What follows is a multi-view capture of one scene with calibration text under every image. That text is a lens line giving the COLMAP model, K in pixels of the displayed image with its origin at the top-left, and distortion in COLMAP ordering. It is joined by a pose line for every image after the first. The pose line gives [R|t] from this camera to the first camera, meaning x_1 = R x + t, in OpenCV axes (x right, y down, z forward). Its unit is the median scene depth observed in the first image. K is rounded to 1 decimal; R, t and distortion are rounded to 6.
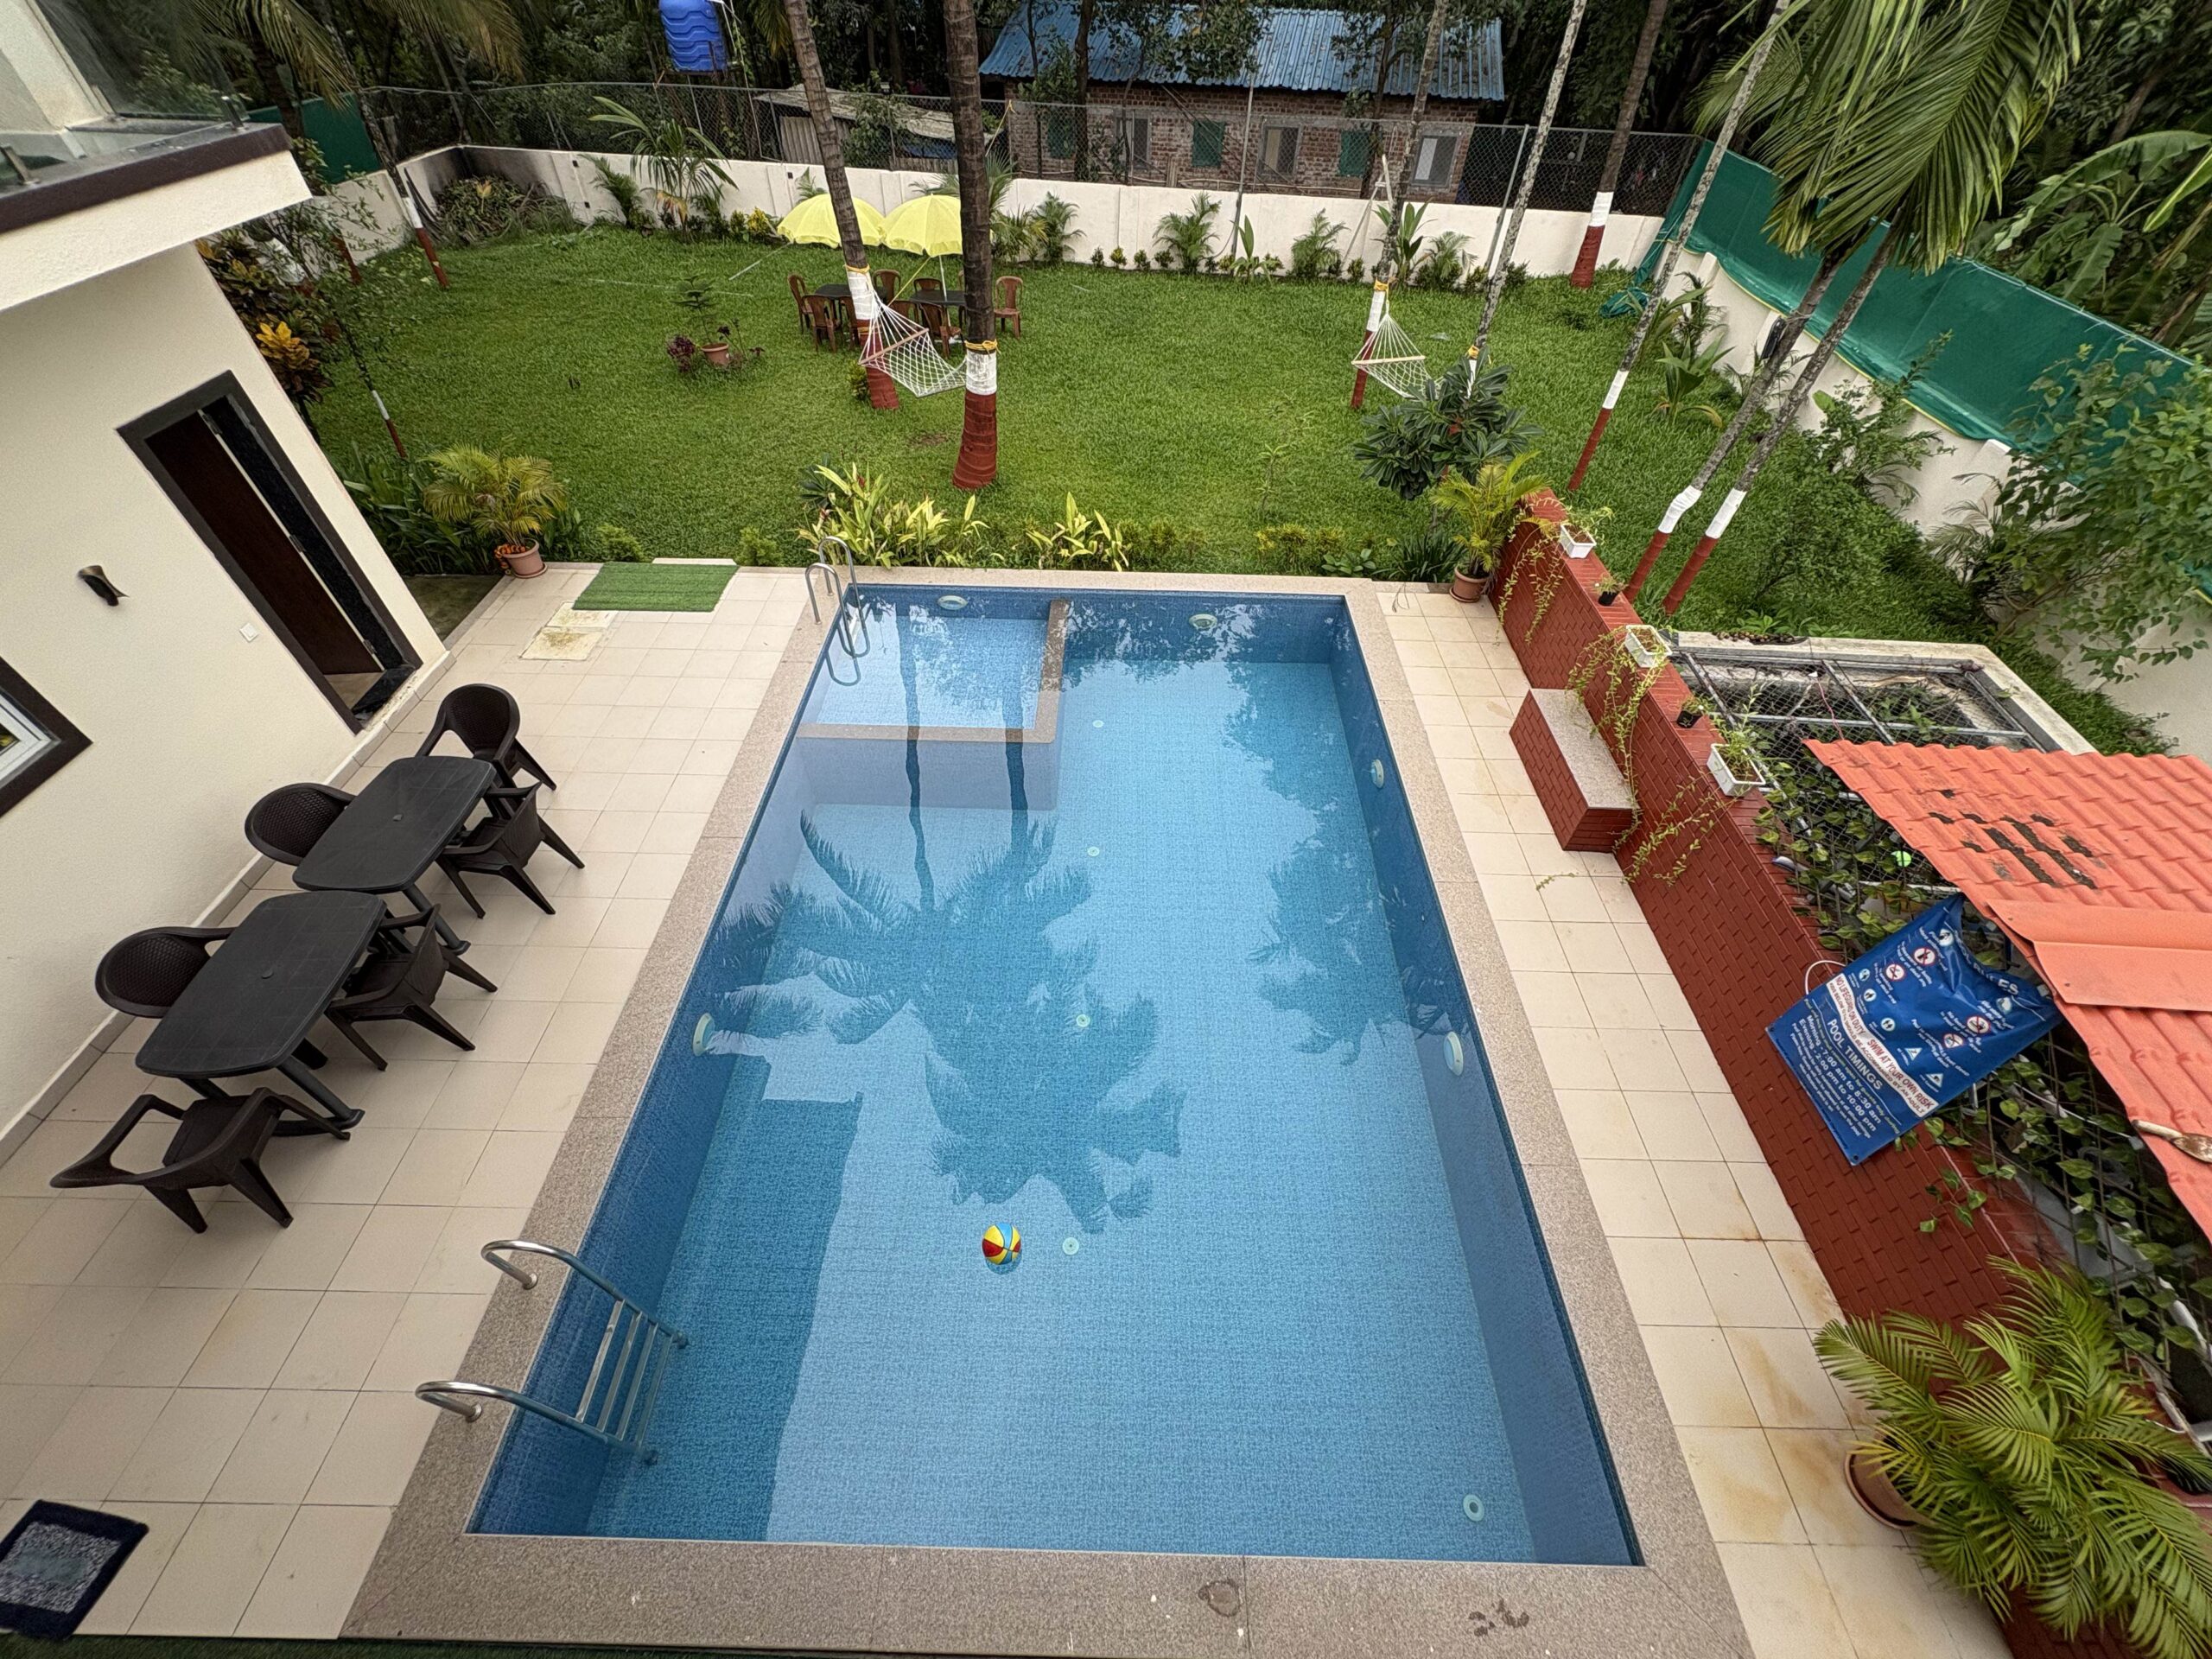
lens RADIAL K [[880.6, 0, 1105.7], [0, 880.6, 825.5], [0, 0, 1]] dist [-0.000292, 0.000602]
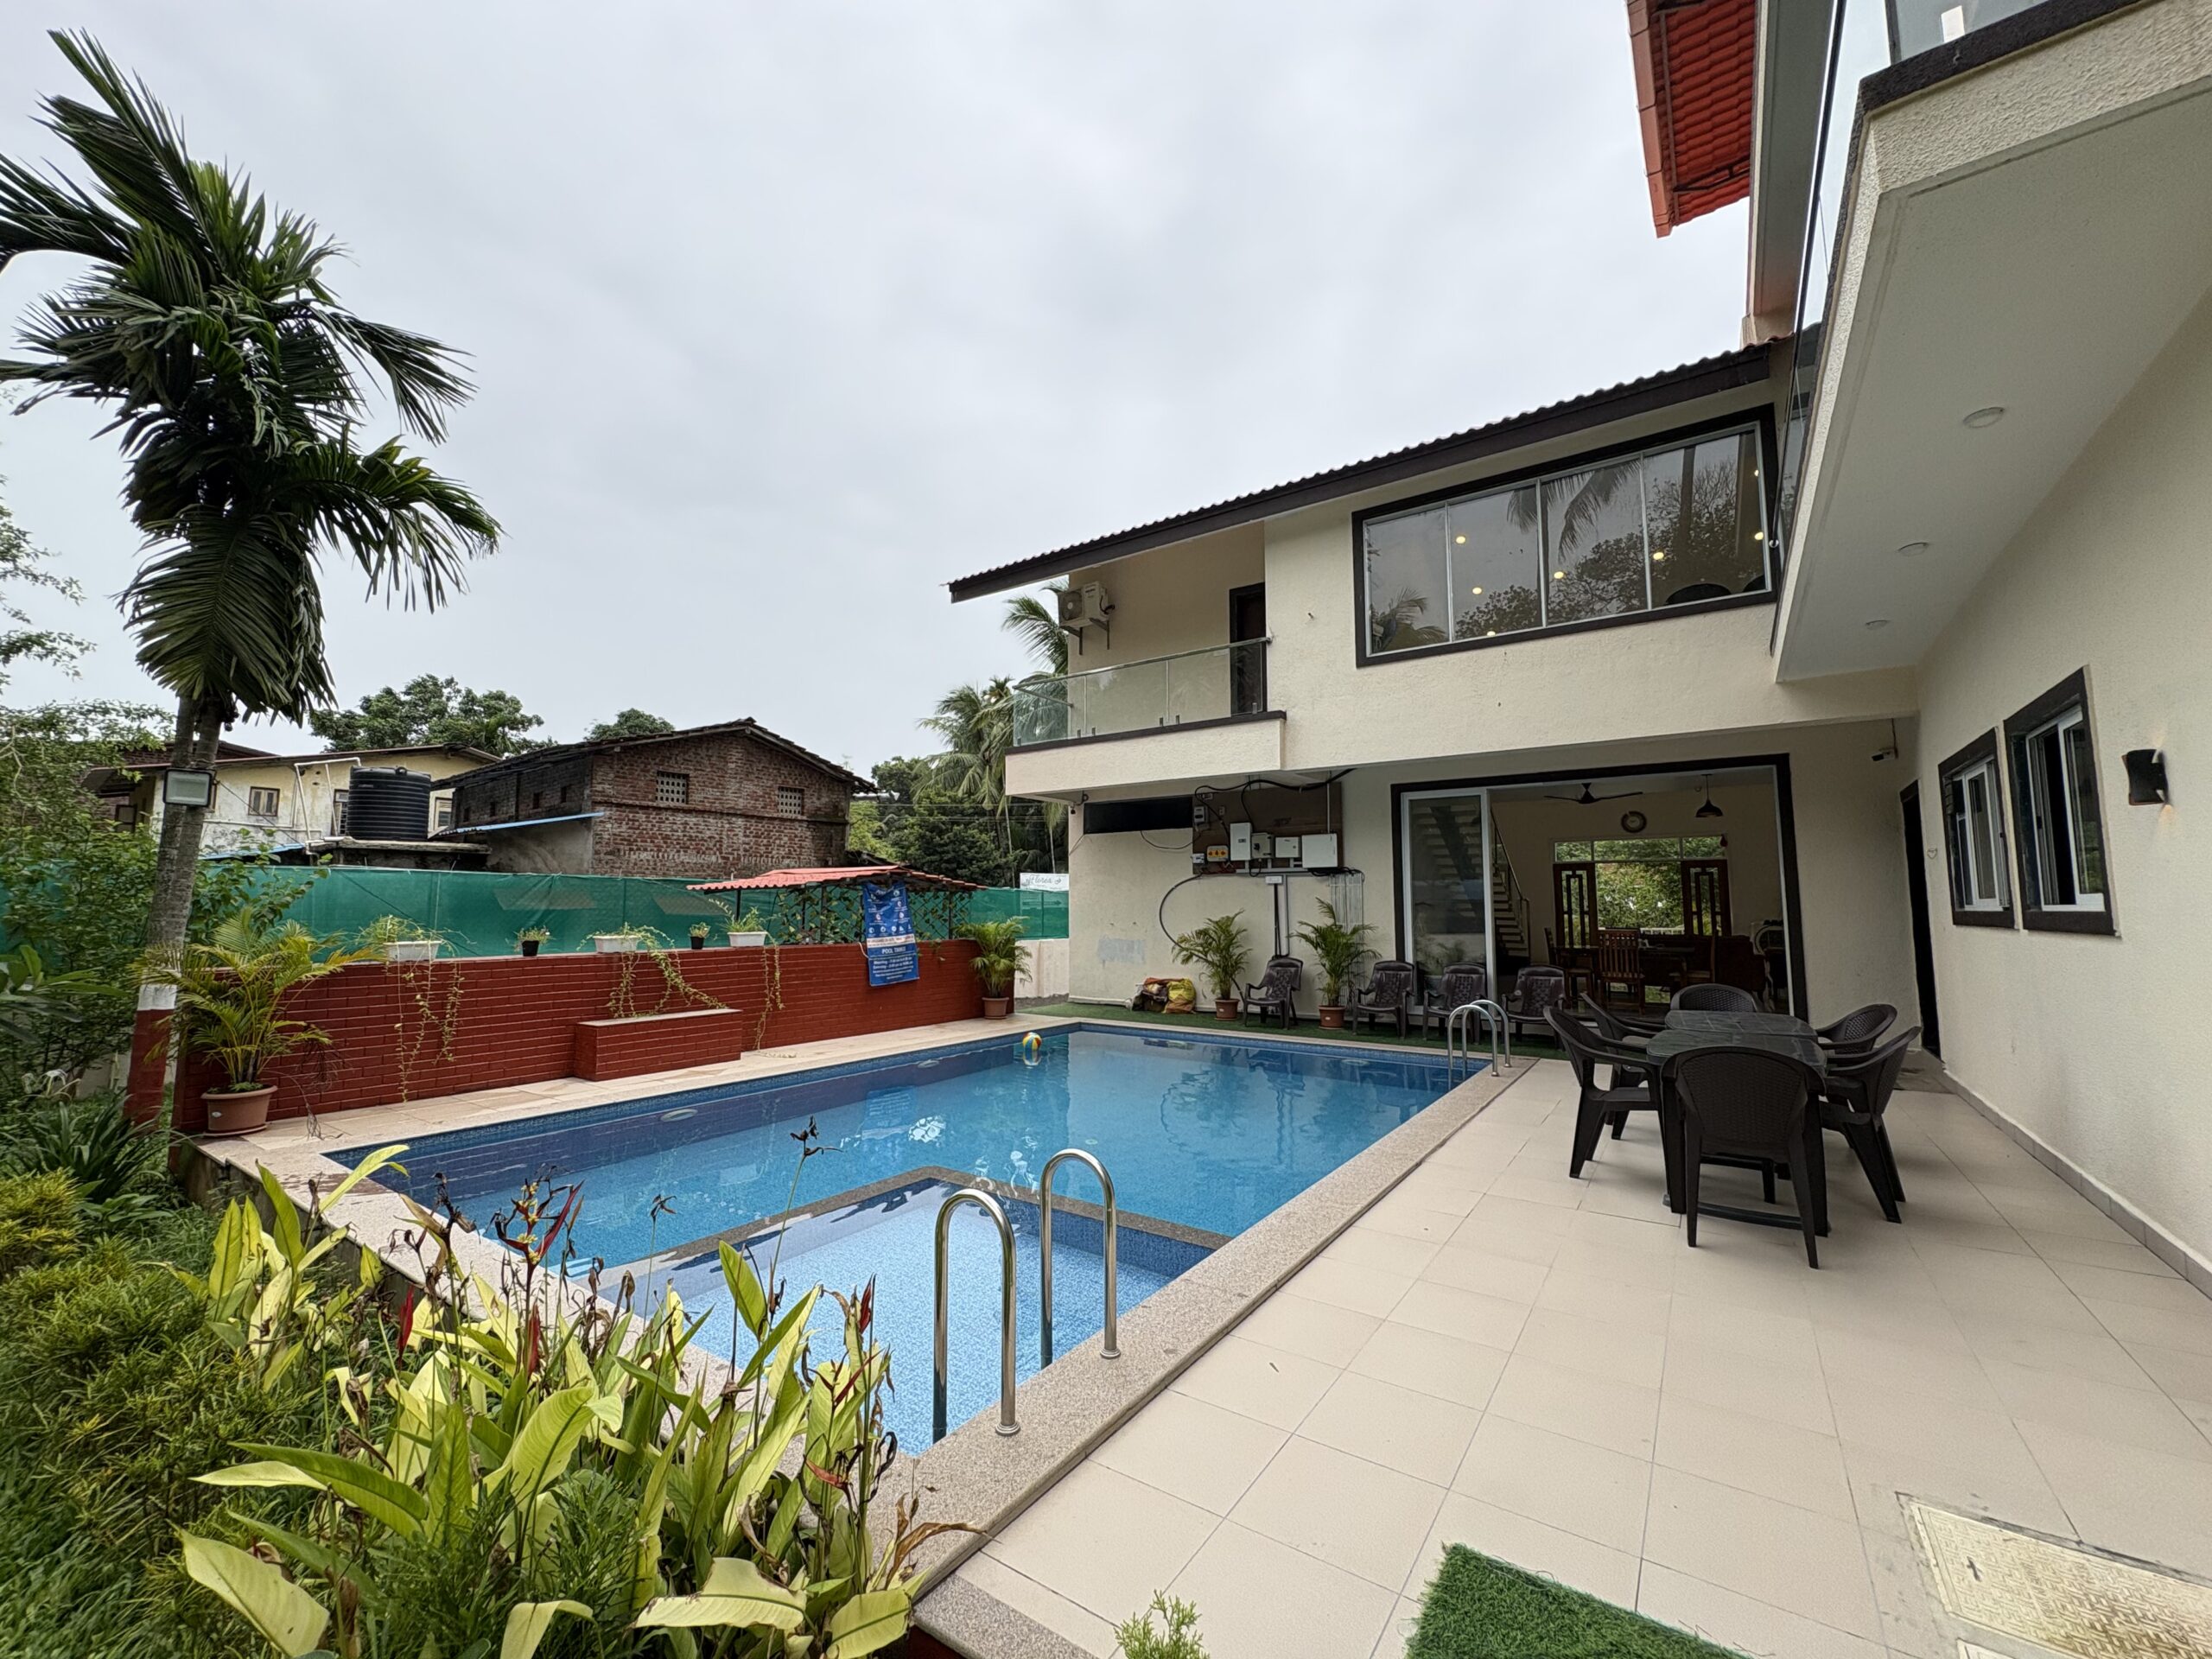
lens RADIAL K [[880.6, 0, 1115.1], [0, 880.6, 828.2], [0, 0, 1]] dist [-0.000292, 0.000602]
pose [[-0.833561, 0.033188, 0.551429, -0.444854], [0.388436, 0.744975, 0.542338, -0.469144], [-0.392802, 0.666267, -0.633873, 0.899954]]
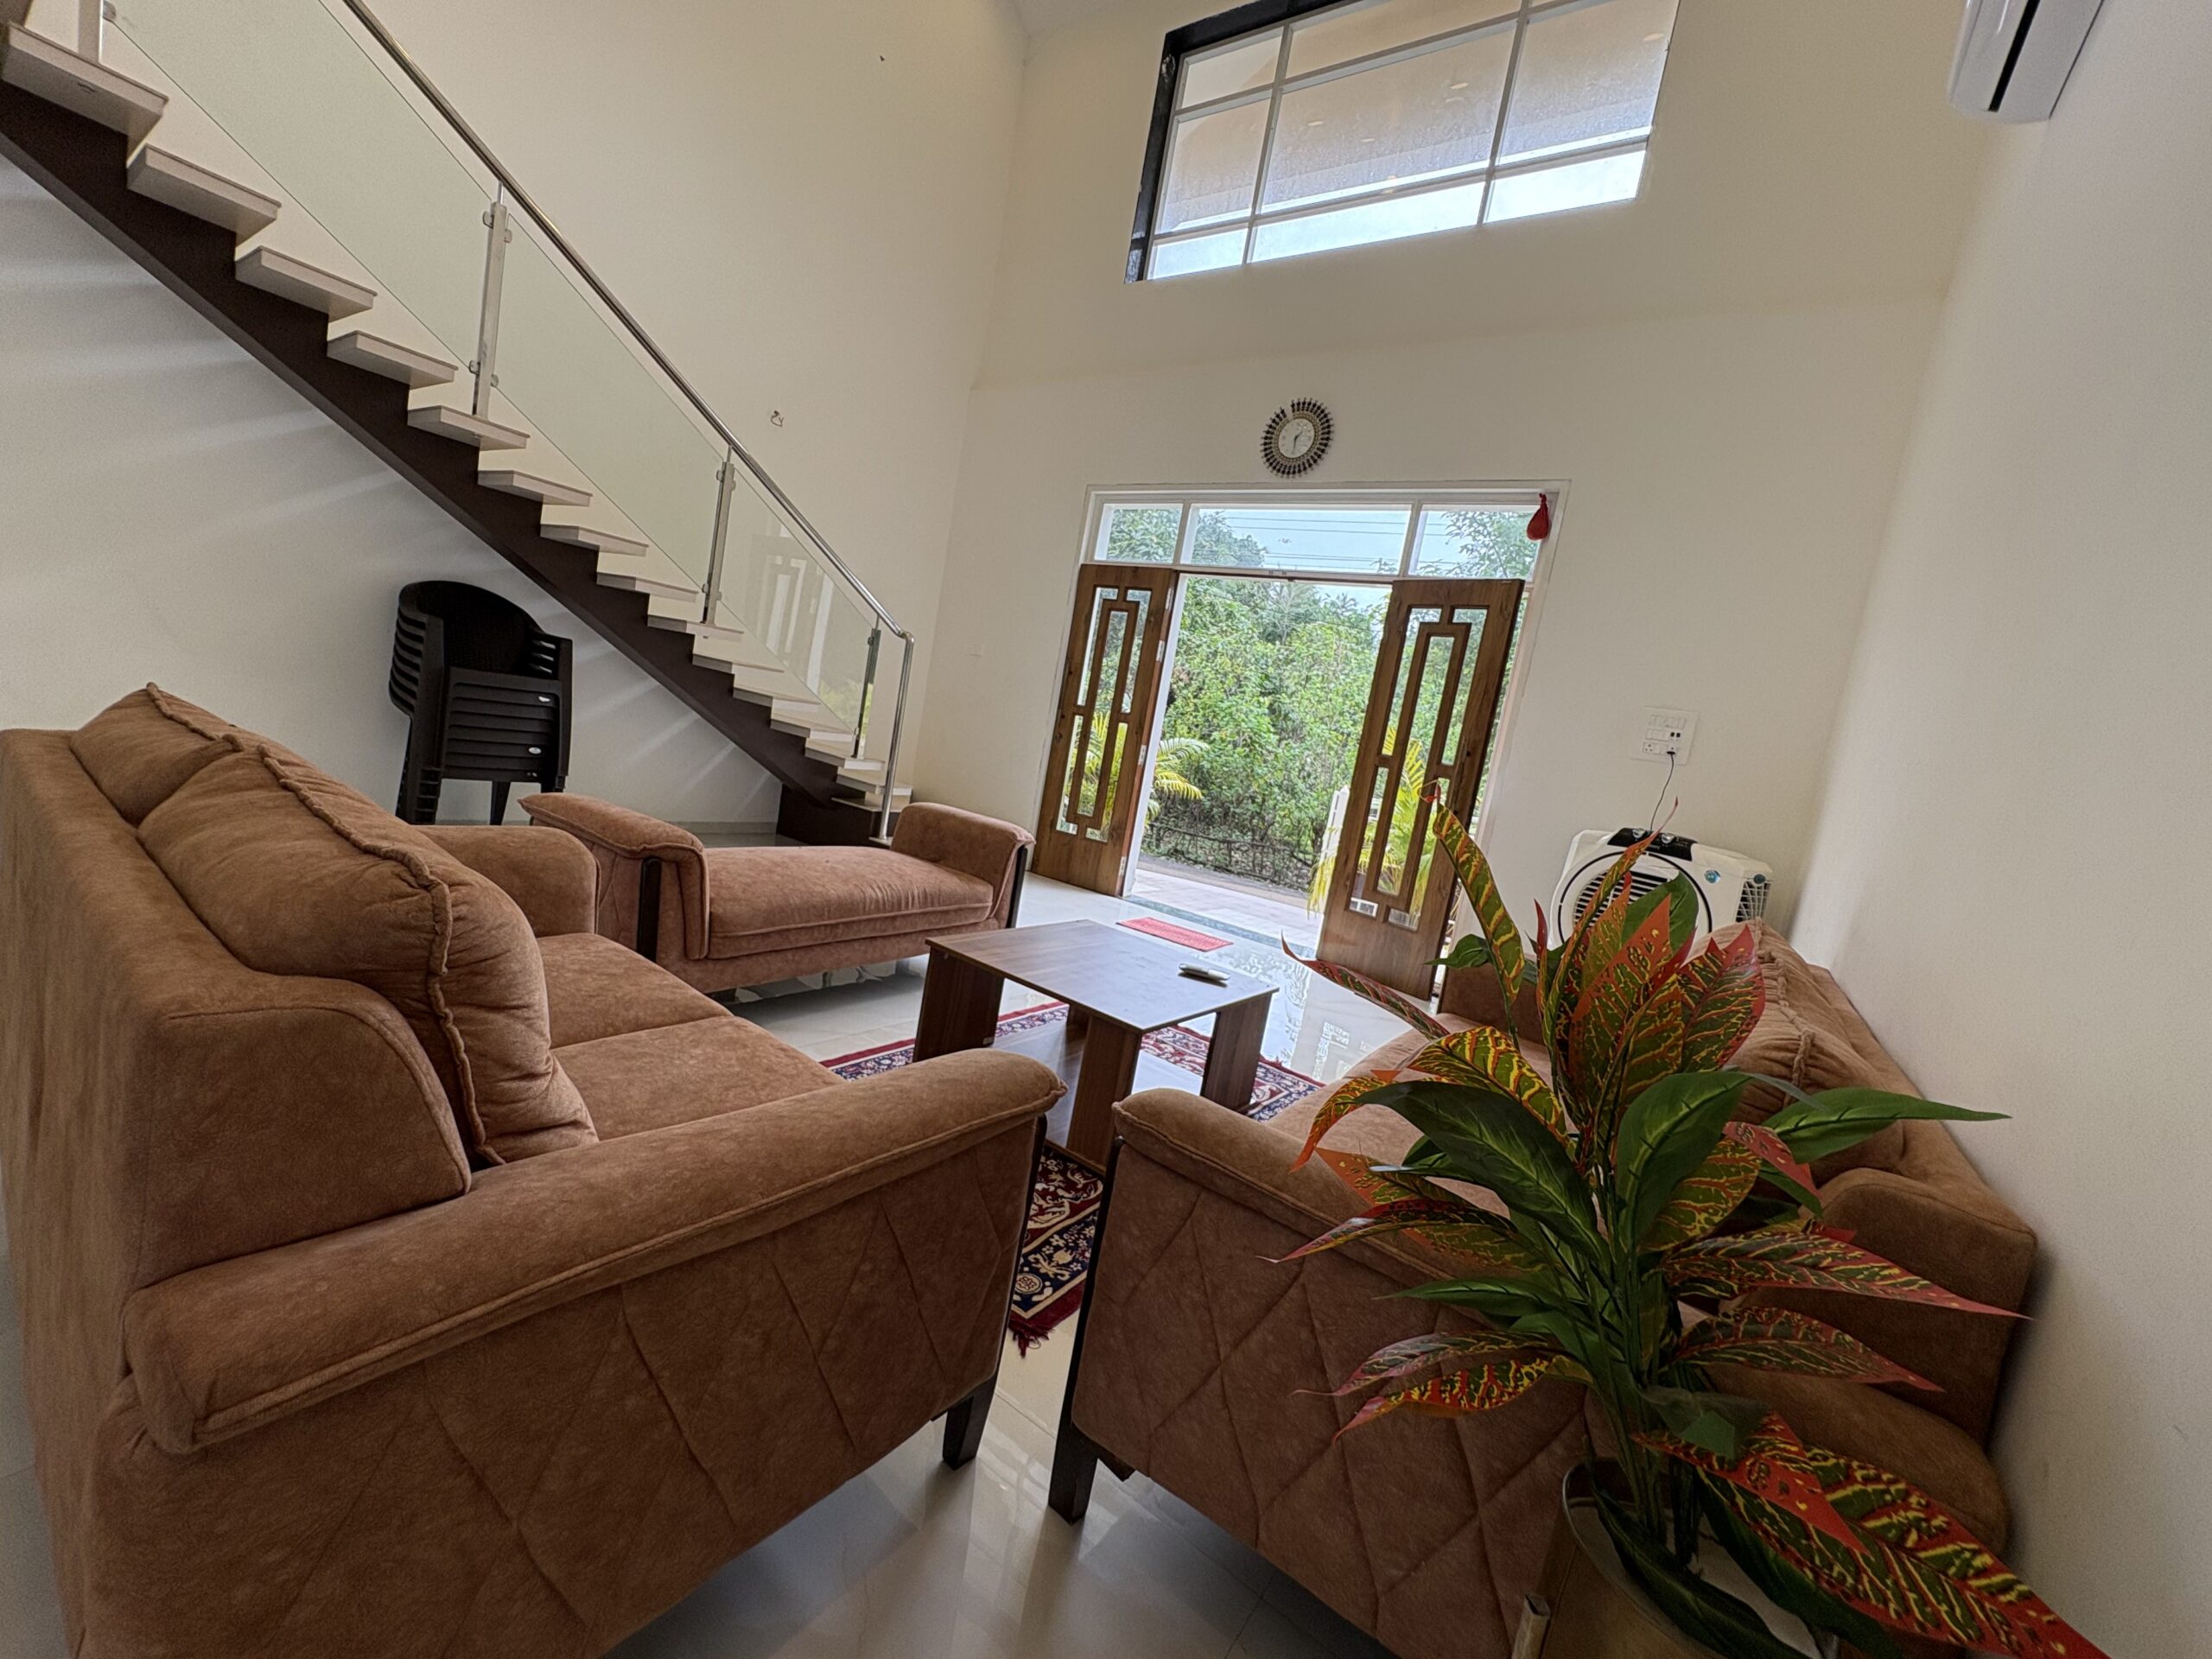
lens RADIAL K [[880.6, 0, 1108.9], [0, 880.6, 826.3], [0, 0, 1]] dist [-0.000292, 0.000602]
pose [[-0.810739, -0.221526, 0.541875, -0.585675], [0.269993, 0.679818, 0.681874, 0.637520], [-0.519429, 0.699124, -0.491344, -0.141825]]
